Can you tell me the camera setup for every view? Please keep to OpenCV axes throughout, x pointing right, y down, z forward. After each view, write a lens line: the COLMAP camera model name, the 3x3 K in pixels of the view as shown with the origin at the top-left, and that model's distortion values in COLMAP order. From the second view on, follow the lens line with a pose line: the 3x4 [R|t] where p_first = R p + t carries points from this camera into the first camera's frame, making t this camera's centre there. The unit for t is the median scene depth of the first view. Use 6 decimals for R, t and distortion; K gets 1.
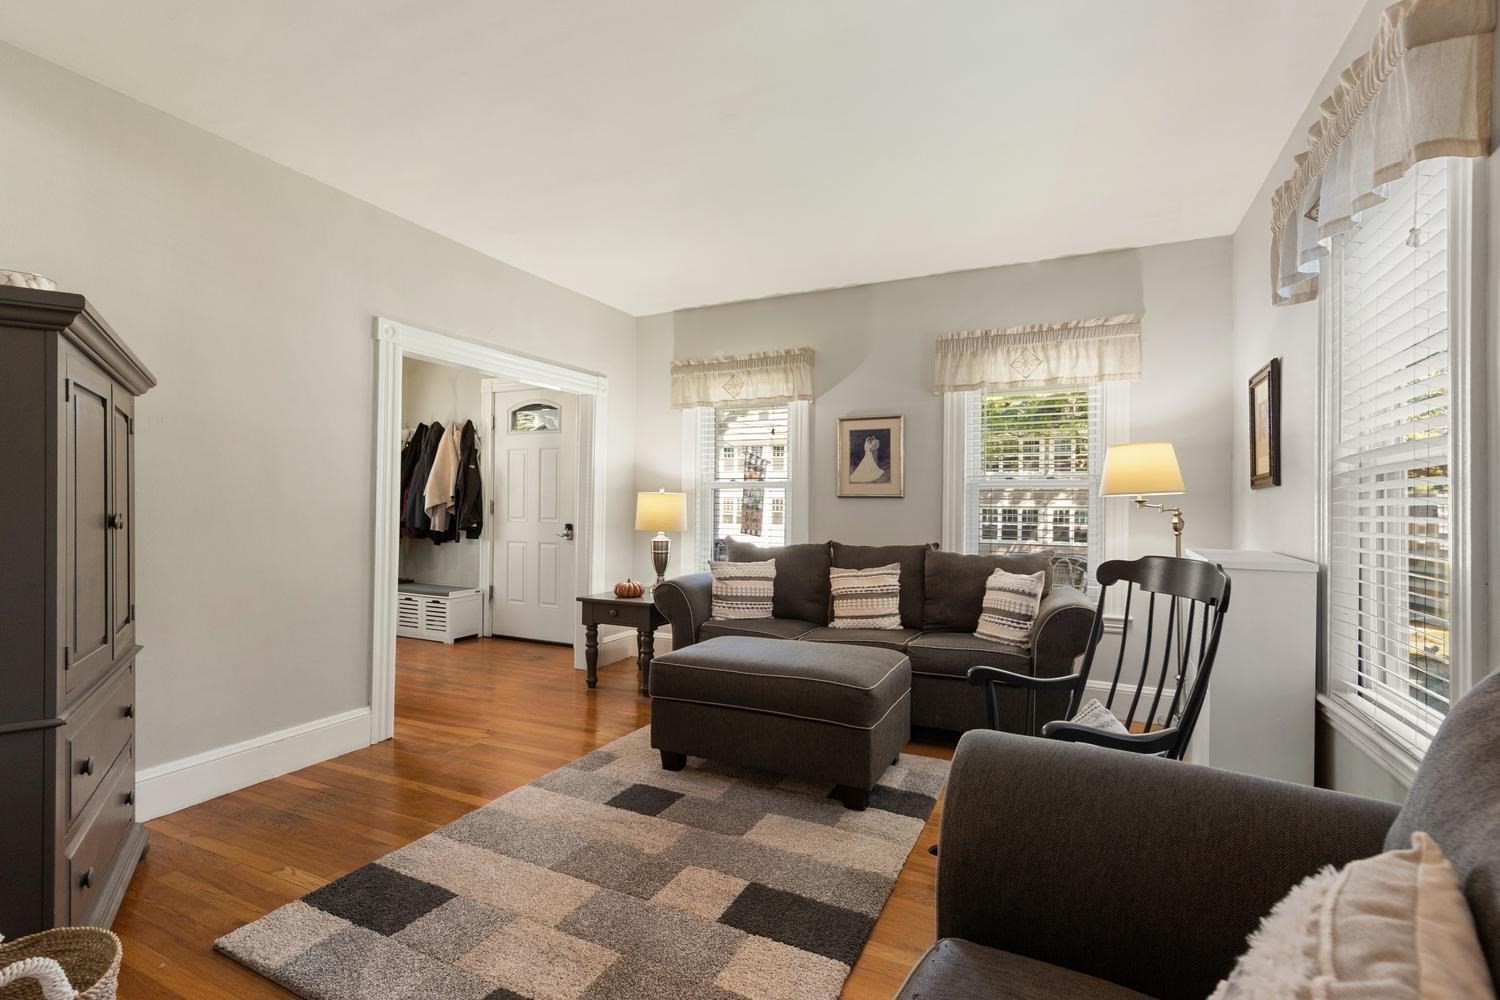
lens RADIAL K [[686.2, 0, 739.3], [0, 686.2, 499.6], [0, 0, 1]] dist [0.005546, -0.000718]
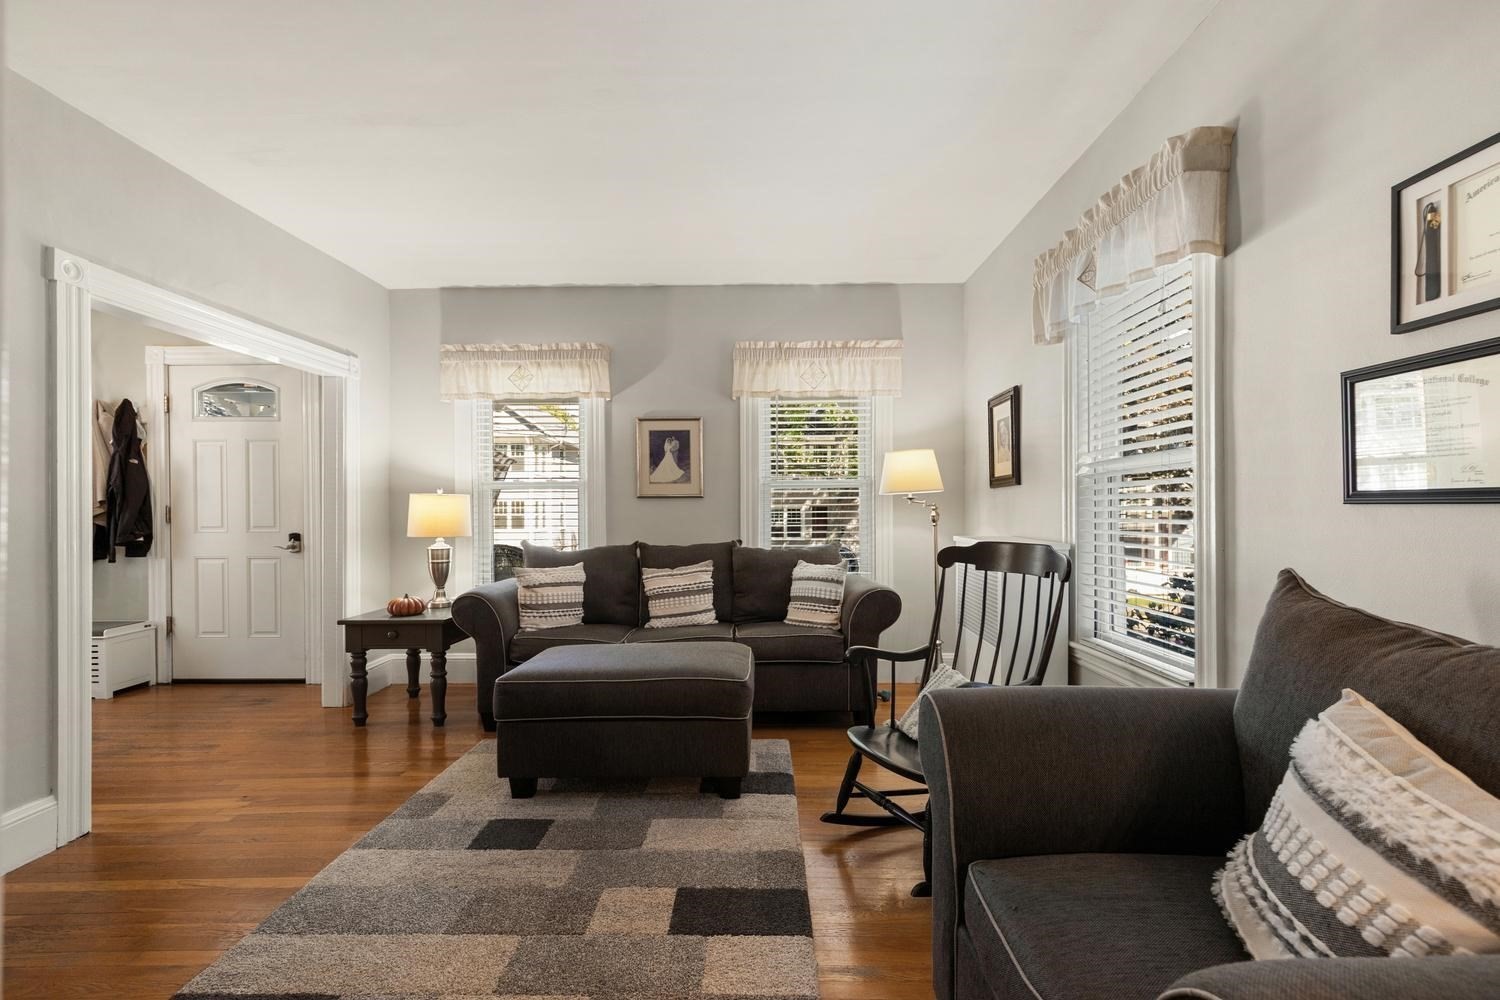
lens RADIAL K [[686.2, 0, 746.0], [0, 686.2, 511.9], [0, 0, 1]] dist [0.005546, -0.000718]
pose [[0.903328, -0.017352, 0.428600, -0.169002], [0.010566, 0.999778, 0.018208, 0.001154], [-0.428821, -0.011919, 0.903311, 0.042371]]
